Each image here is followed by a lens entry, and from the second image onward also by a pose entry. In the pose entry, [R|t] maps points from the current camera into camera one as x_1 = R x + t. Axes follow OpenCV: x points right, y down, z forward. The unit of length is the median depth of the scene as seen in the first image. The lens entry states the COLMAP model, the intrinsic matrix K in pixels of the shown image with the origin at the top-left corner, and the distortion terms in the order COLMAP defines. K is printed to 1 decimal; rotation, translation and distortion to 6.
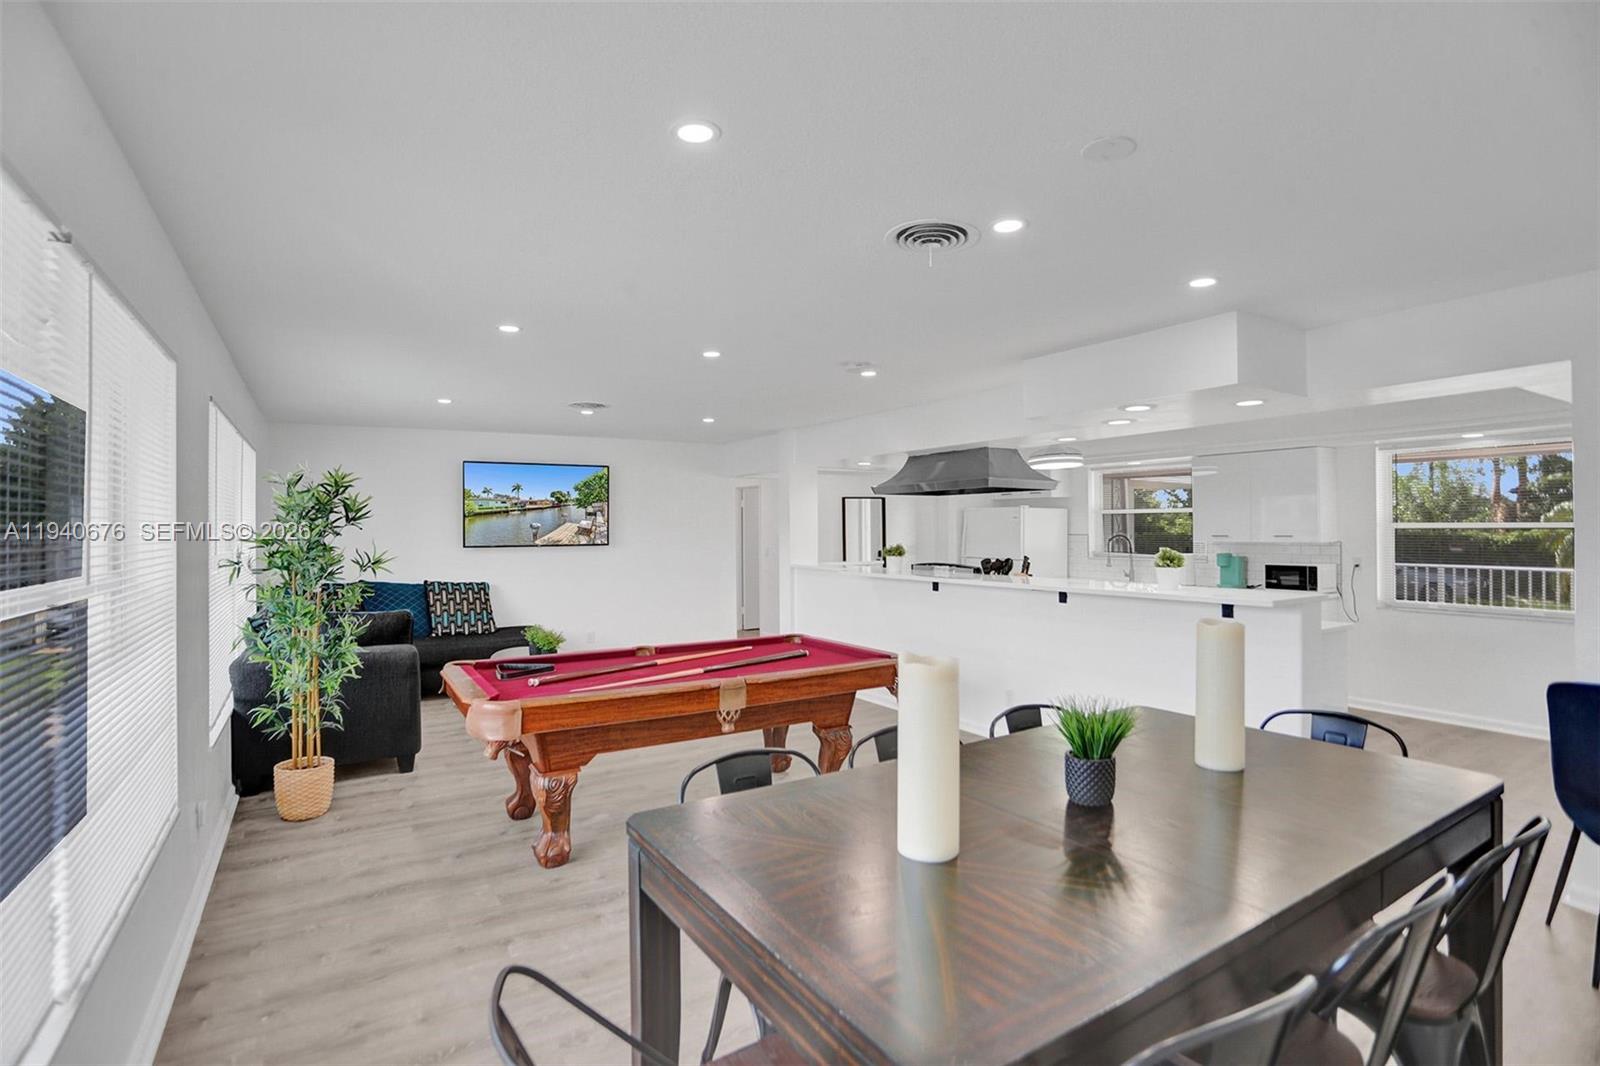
lens RADIAL K [[778.8, 0, 808.5], [0, 778.8, 533.7], [0, 0, 1]] dist [-0.055696, 0.018550]
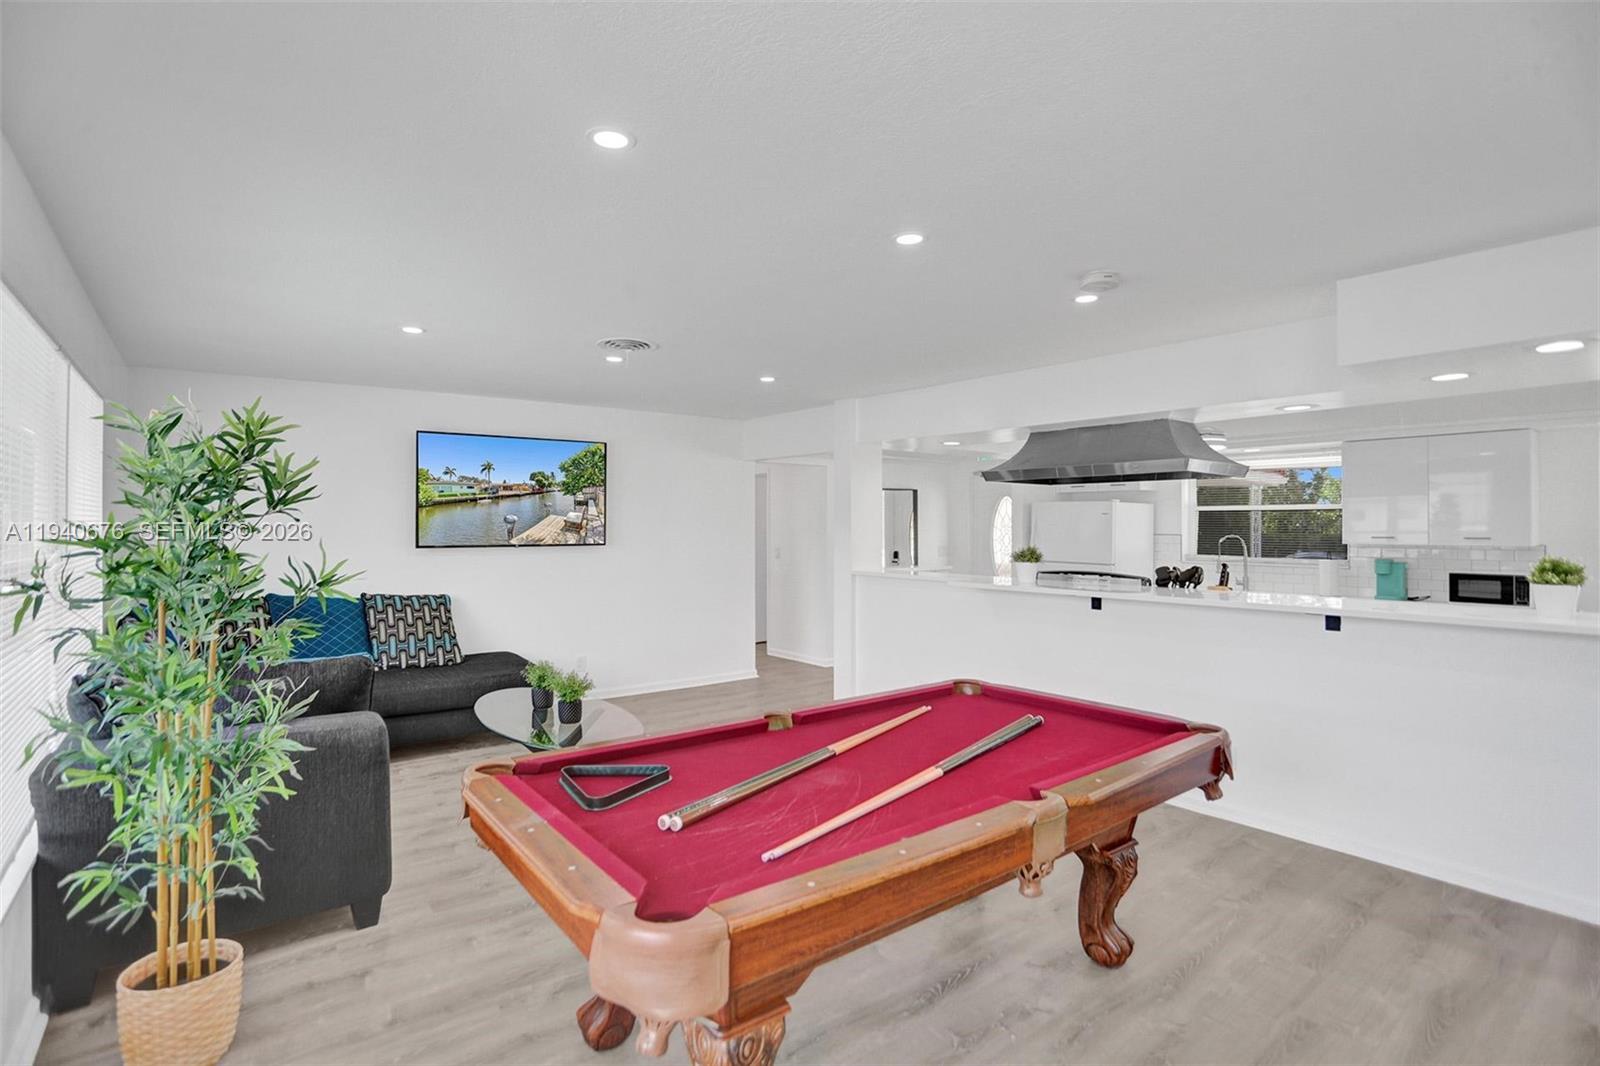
lens RADIAL K [[778.8, 0, 811.1], [0, 778.8, 530.4], [0, 0, 1]] dist [-0.055696, 0.018550]
pose [[0.994112, 0.006063, 0.108187, -0.250723], [-0.006077, 0.999982, -0.000200, -0.000913], [-0.108186, -0.000458, 0.994131, 0.379563]]
